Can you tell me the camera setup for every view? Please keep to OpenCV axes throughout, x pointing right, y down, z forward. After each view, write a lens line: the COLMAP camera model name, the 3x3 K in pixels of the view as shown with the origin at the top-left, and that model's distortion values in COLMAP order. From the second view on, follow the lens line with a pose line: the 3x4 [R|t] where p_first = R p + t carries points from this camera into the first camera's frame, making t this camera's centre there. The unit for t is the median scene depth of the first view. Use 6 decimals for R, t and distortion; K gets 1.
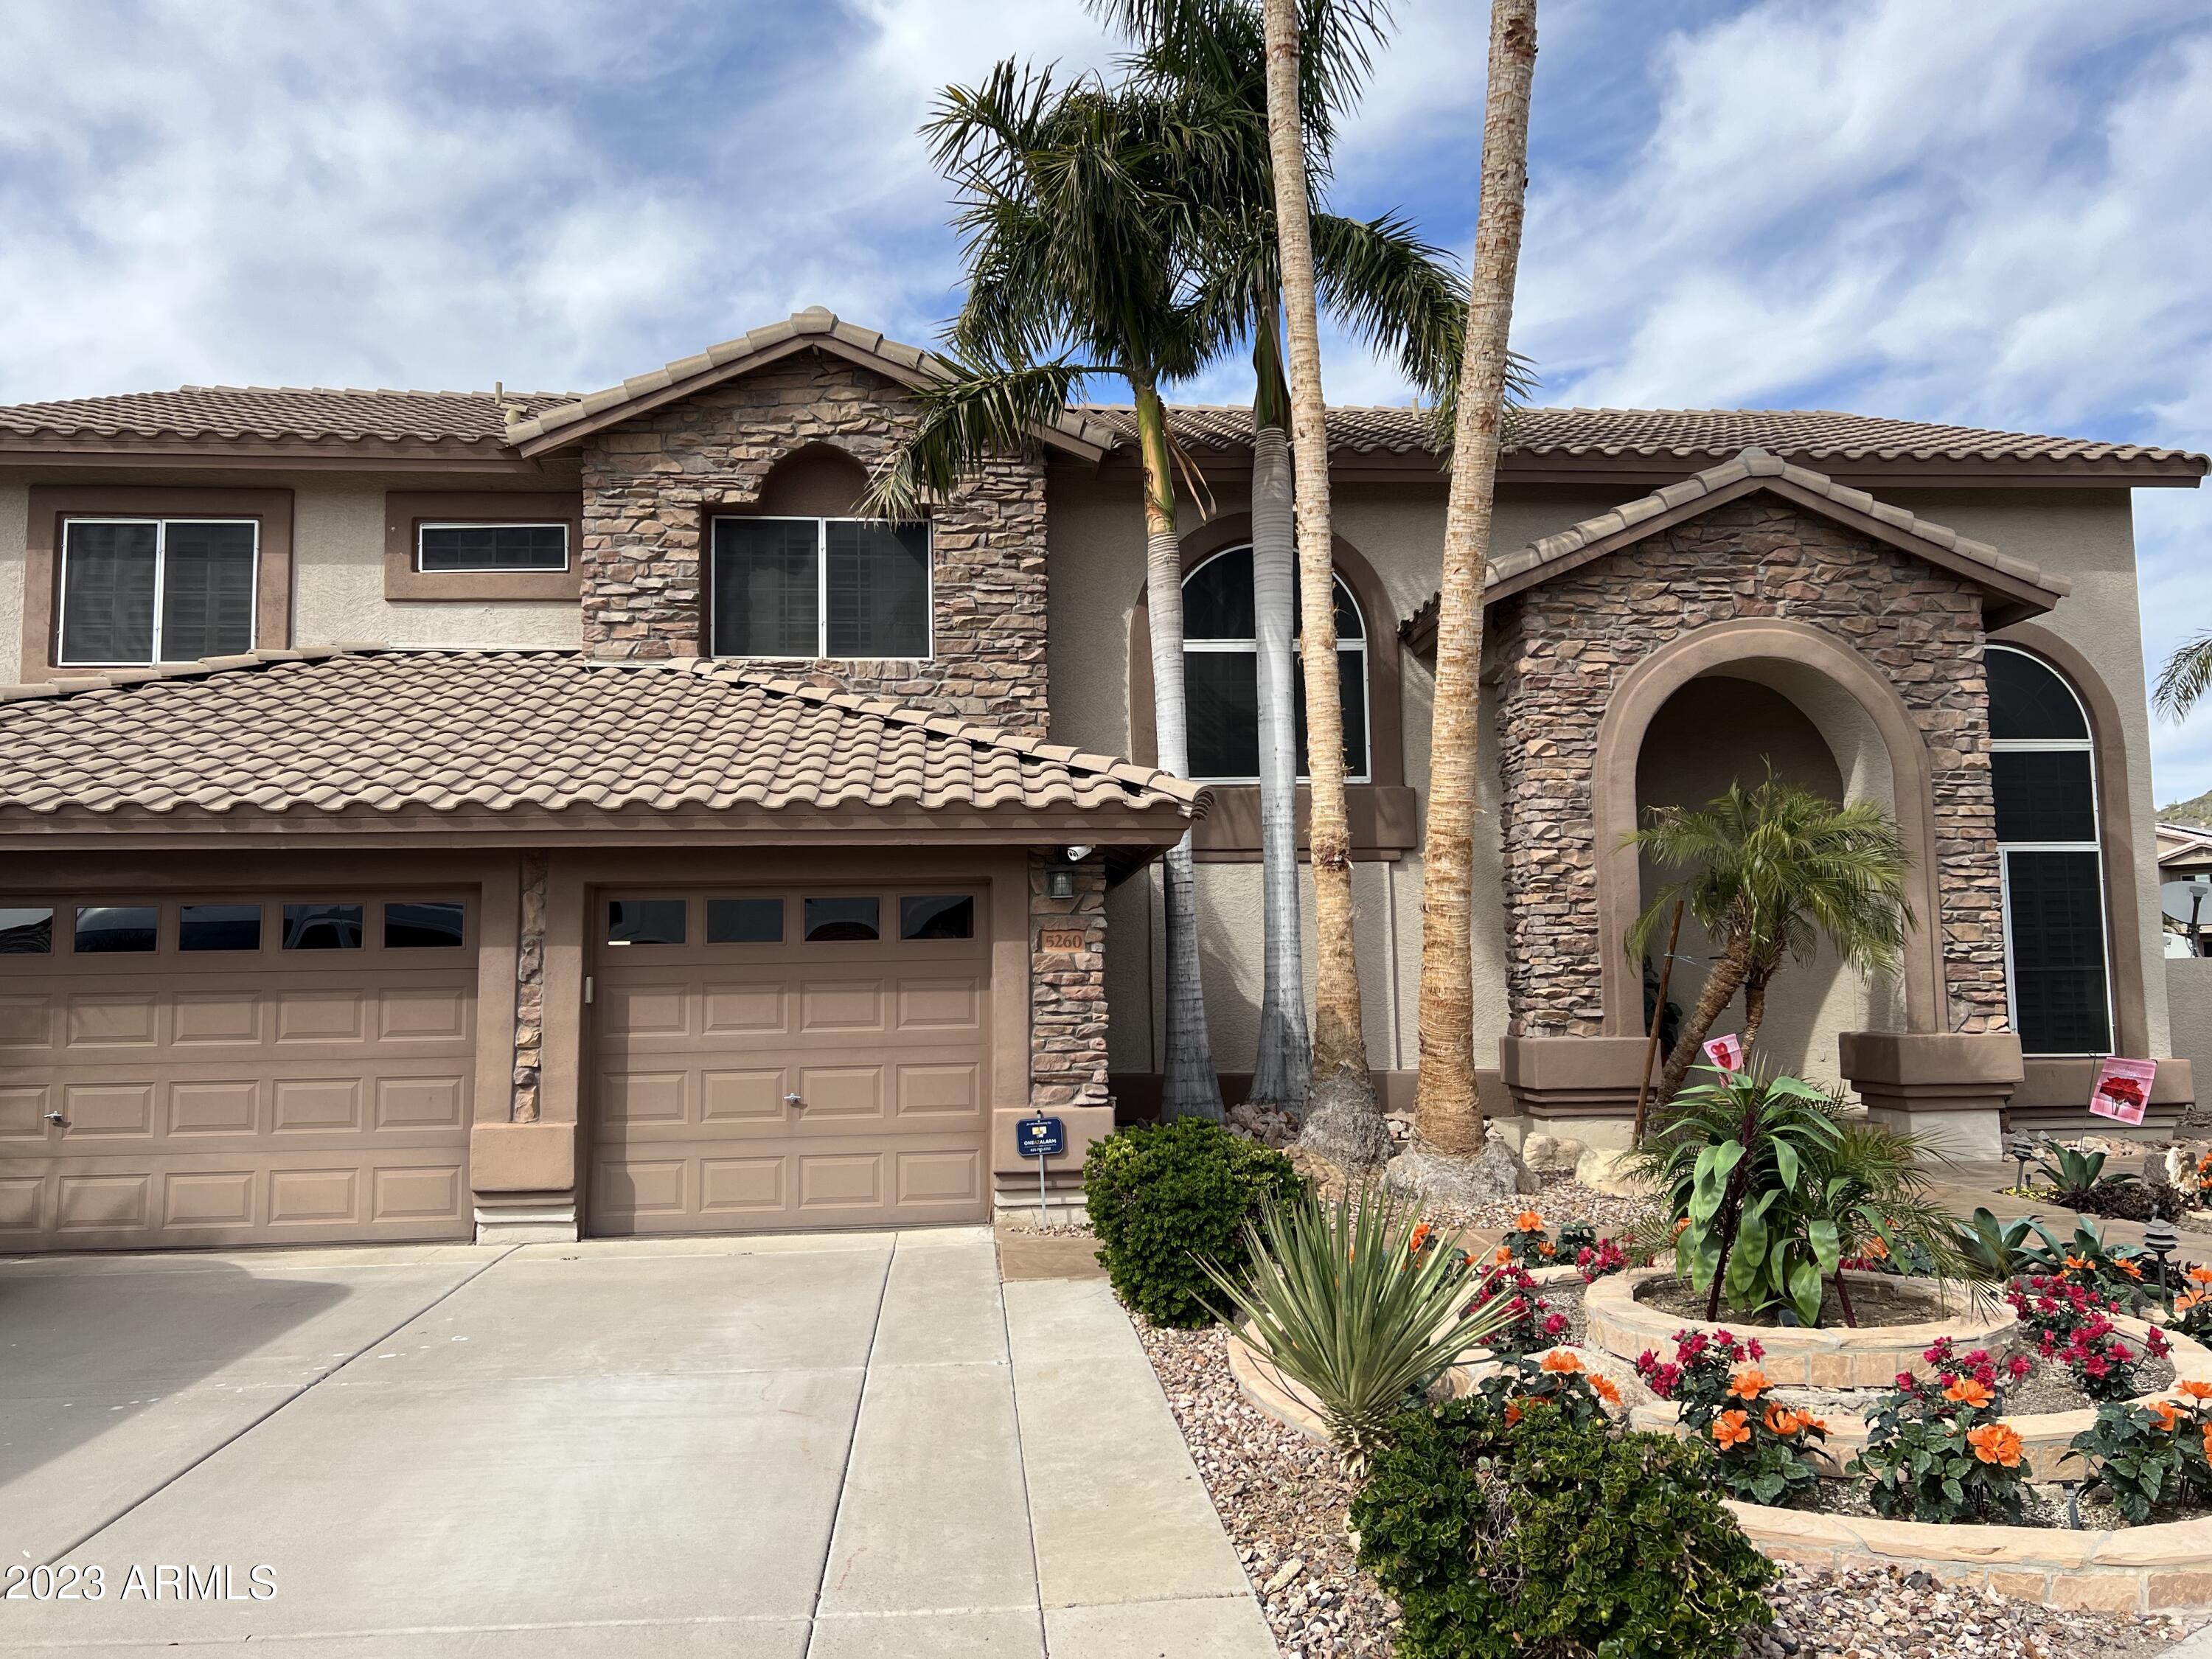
lens RADIAL K [[1637.5, 0, 1107.3], [0, 1637.5, 839.0], [0, 0, 1]] dist [0.059779, -0.080805]
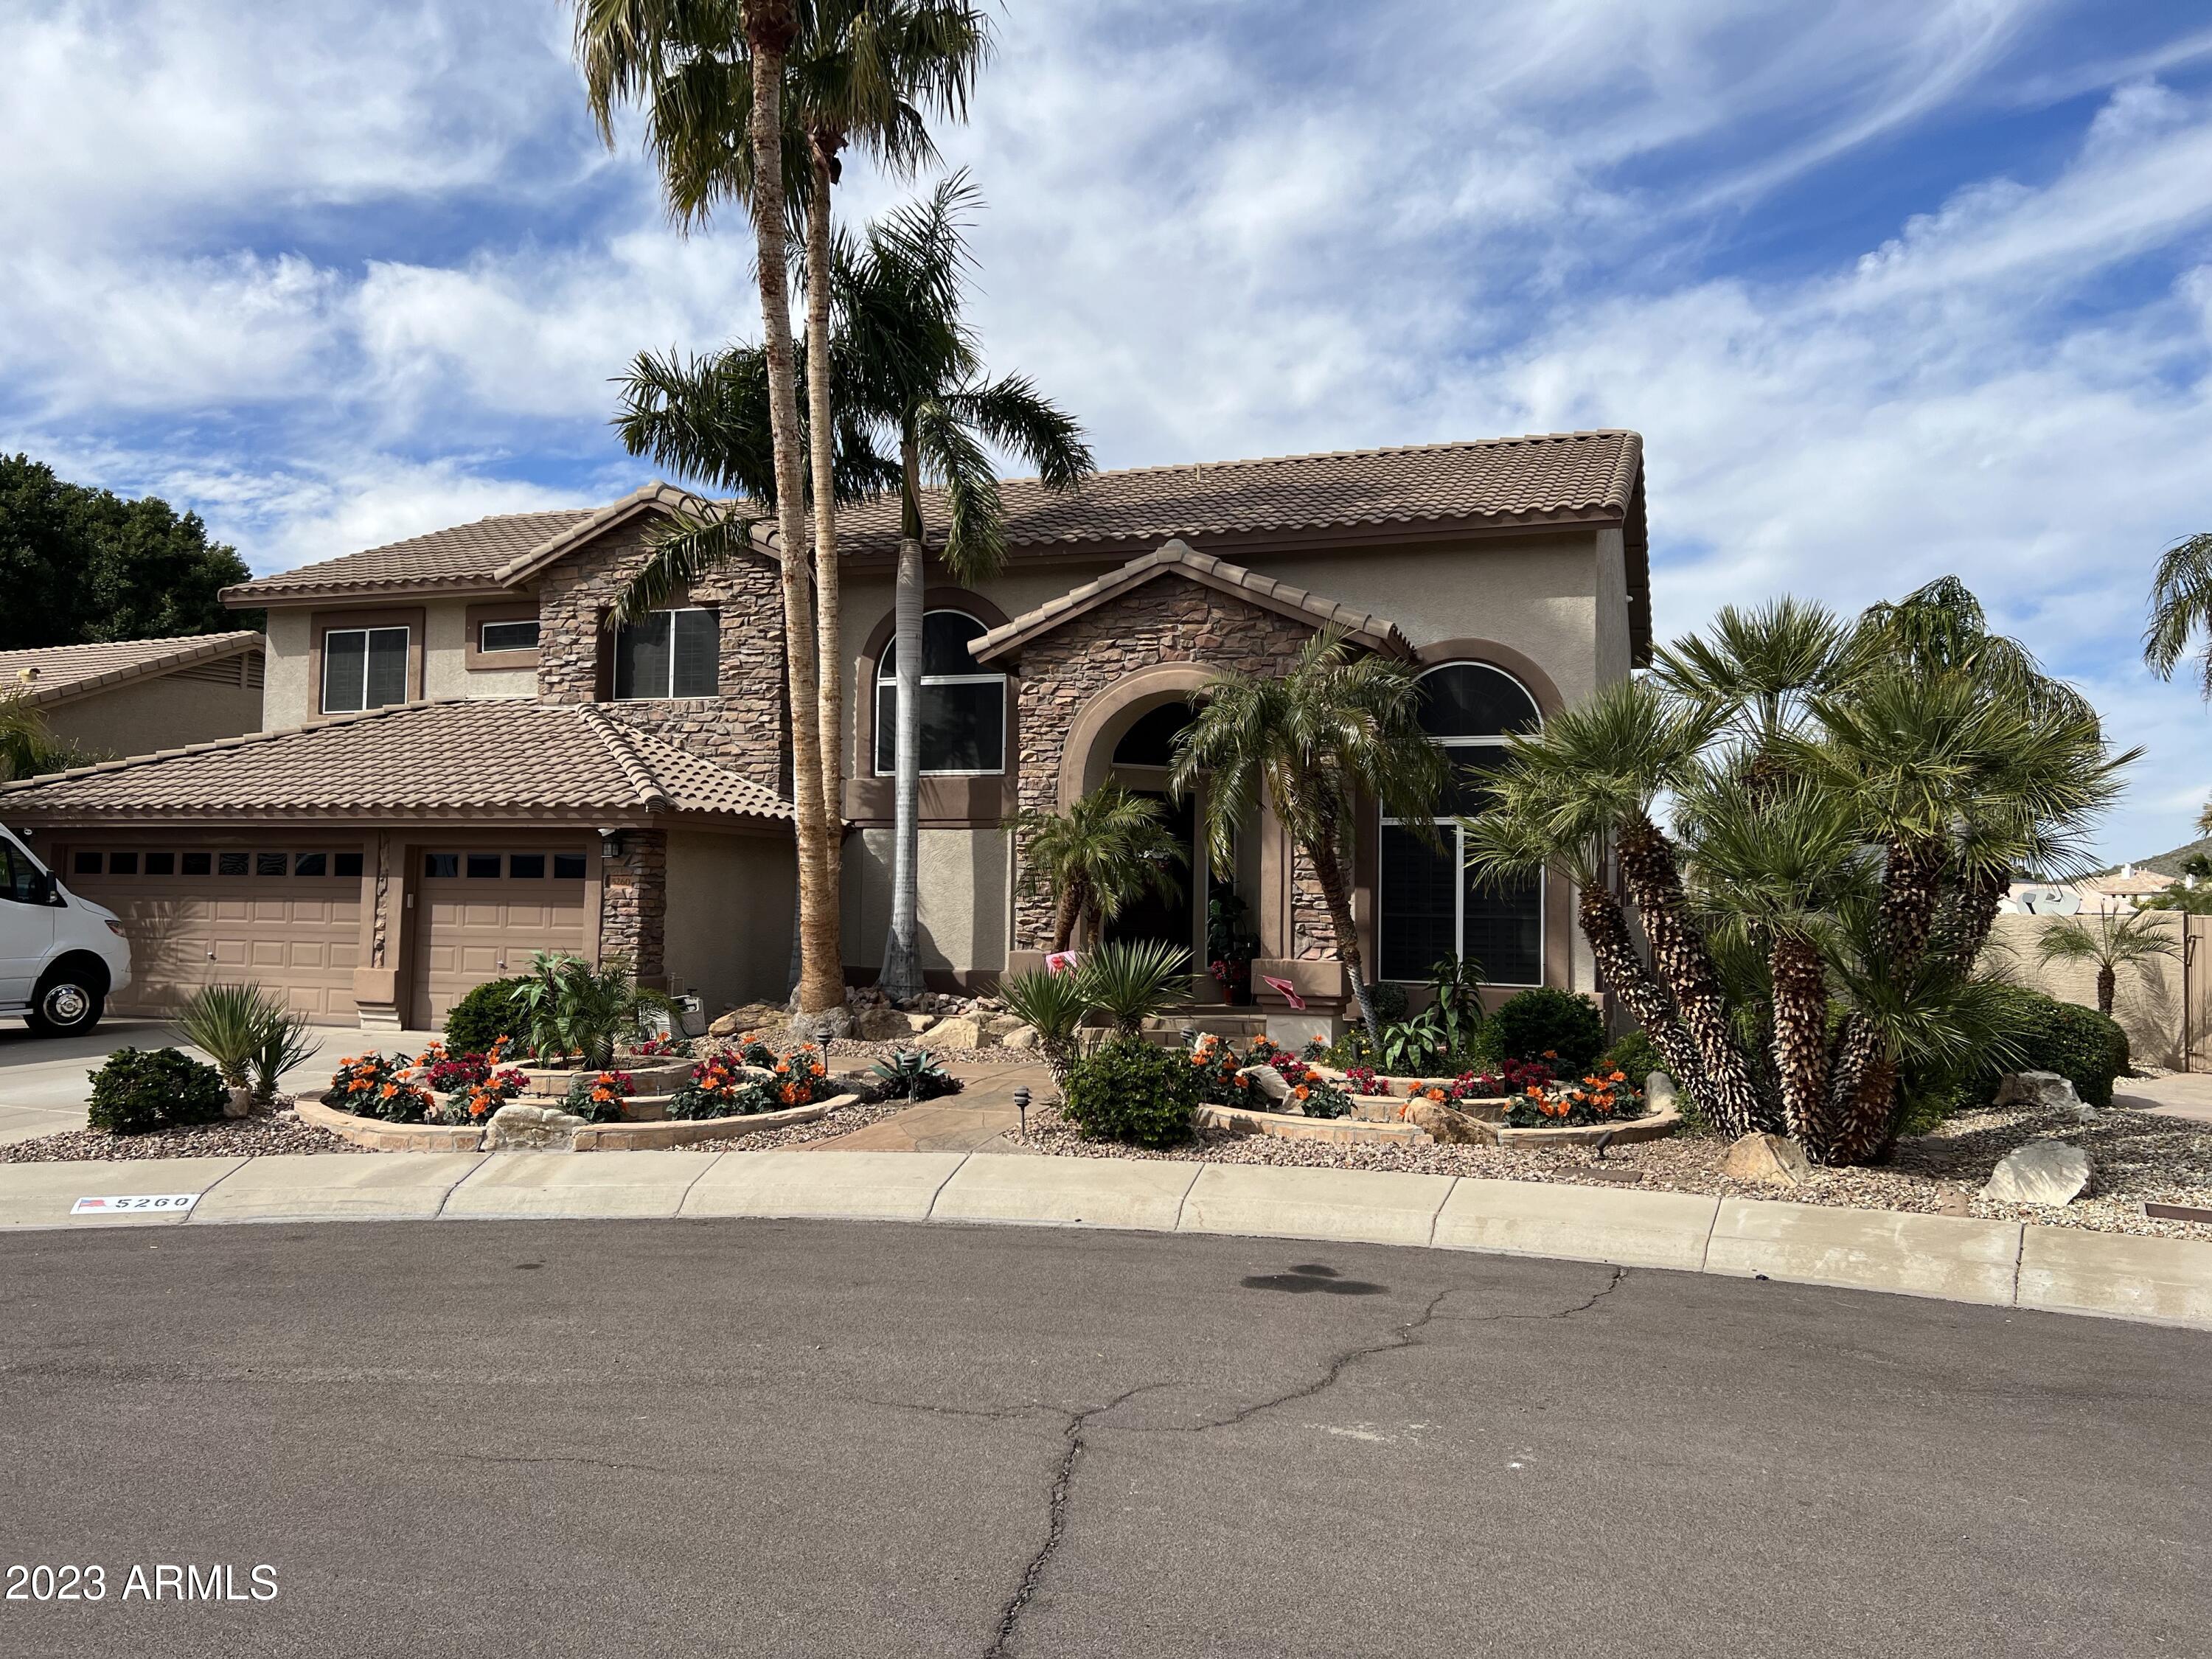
lens RADIAL K [[1637.5, 0, 1107.3], [0, 1637.5, 839.0], [0, 0, 1]] dist [0.059779, -0.080805]
pose [[0.909319, 0.015045, -0.415828, 0.919666], [0.009687, 0.998310, 0.057303, -0.062635], [0.415987, -0.056135, 0.907636, -0.304053]]
